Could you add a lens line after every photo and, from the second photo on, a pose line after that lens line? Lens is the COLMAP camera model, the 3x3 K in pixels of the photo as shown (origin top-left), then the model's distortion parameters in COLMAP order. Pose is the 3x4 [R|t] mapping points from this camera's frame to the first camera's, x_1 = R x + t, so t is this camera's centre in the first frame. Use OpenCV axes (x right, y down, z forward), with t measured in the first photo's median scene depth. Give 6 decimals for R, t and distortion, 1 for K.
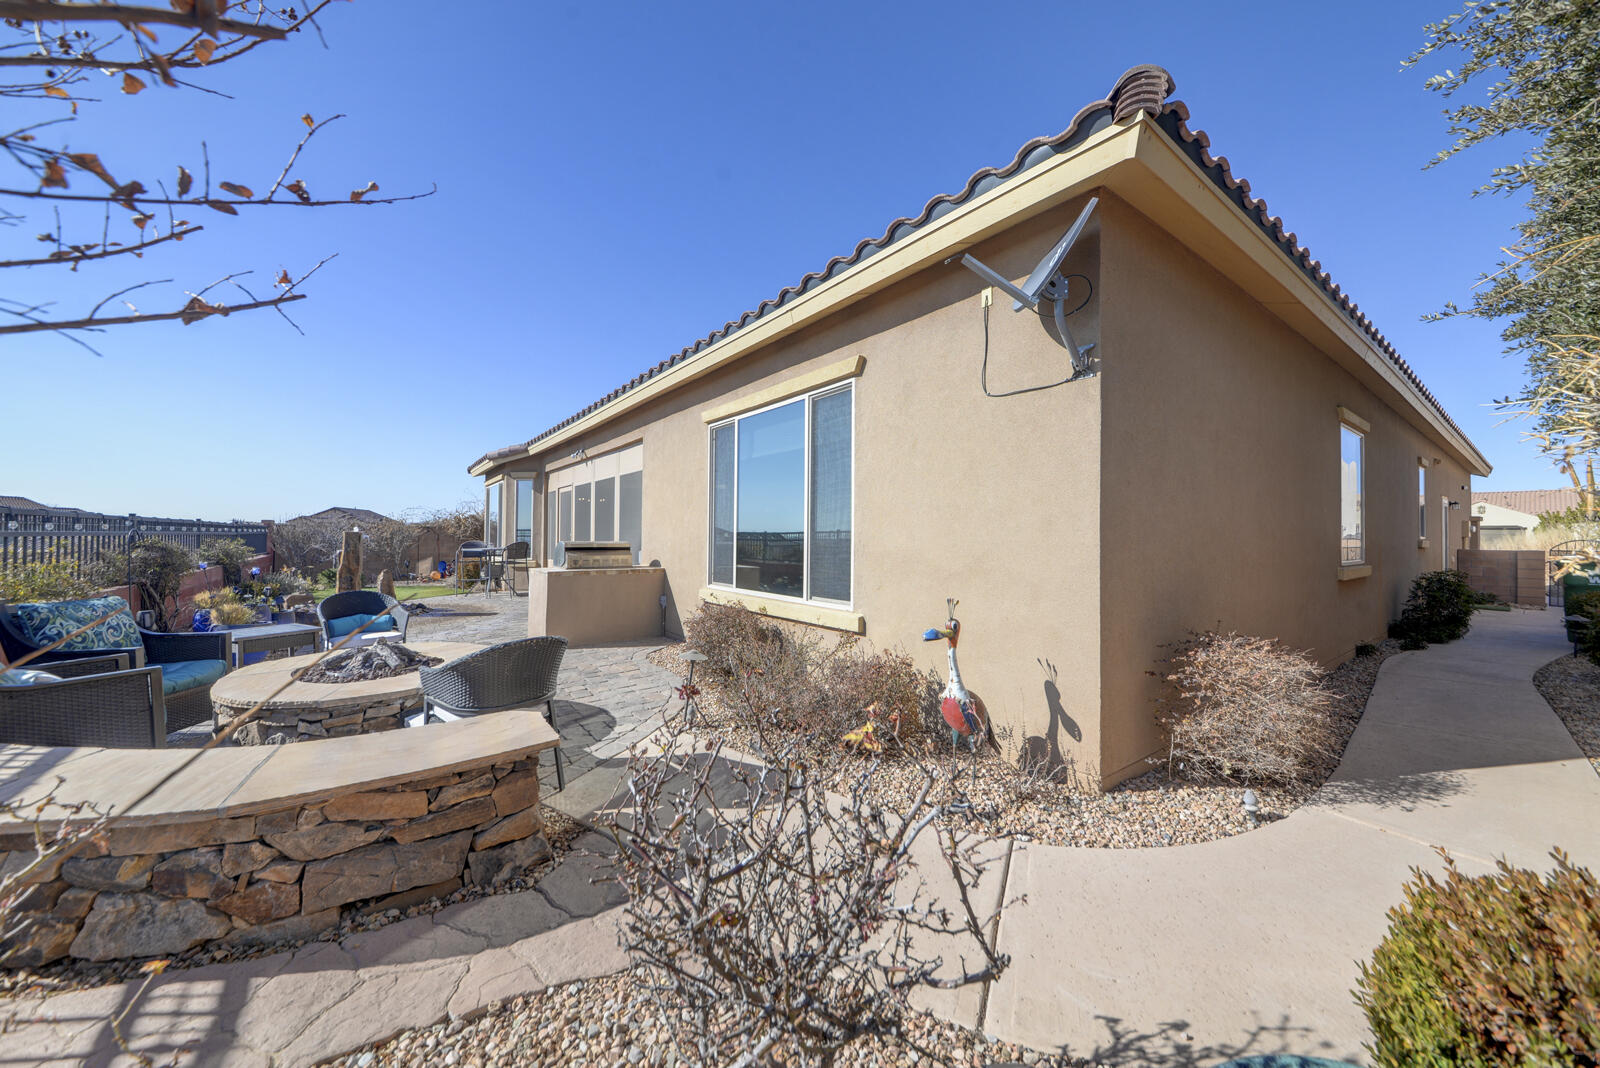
lens RADIAL K [[582.3, 0, 798.0], [0, 582.3, 536.0], [0, 0, 1]] dist [0.000329, -0.004116]
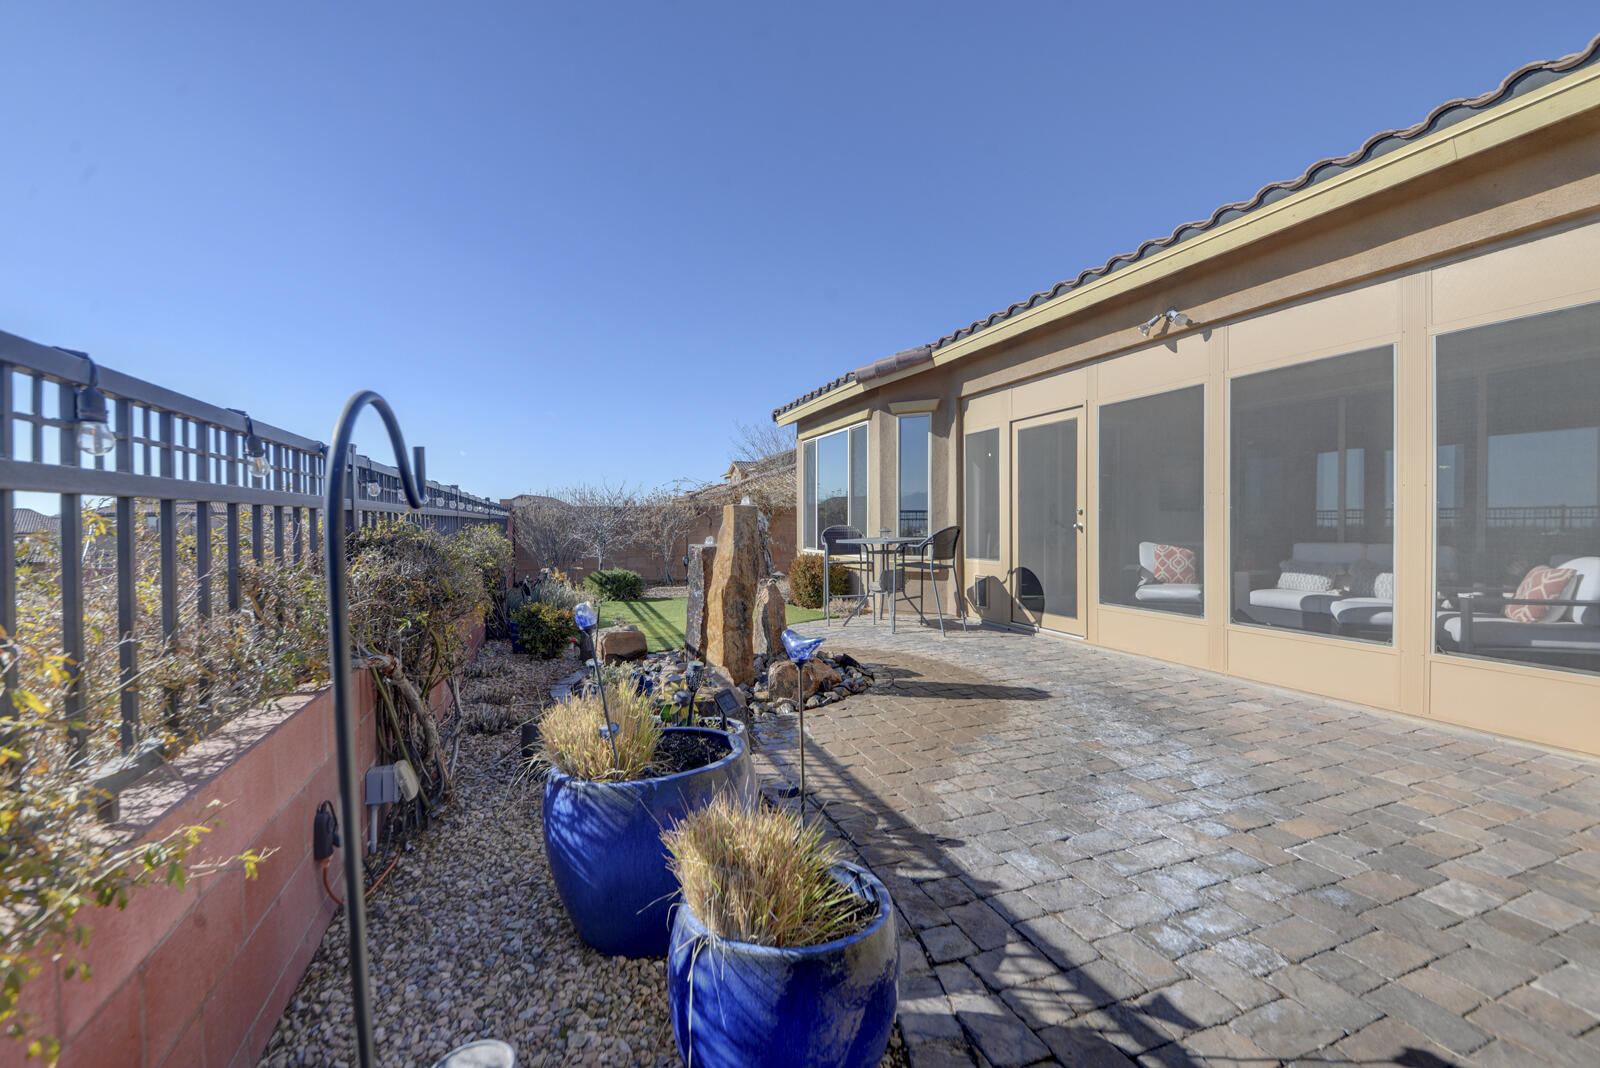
lens RADIAL K [[665.2, 0, 803.2], [0, 665.2, 525.6], [0, 0, 1]] dist [0.000892, 0.000042]
pose [[0.965665, -0.009288, -0.259625, -0.415023], [0.011260, 0.999918, 0.006110, 0.004391], [0.259547, -0.008823, 0.965690, 0.361268]]
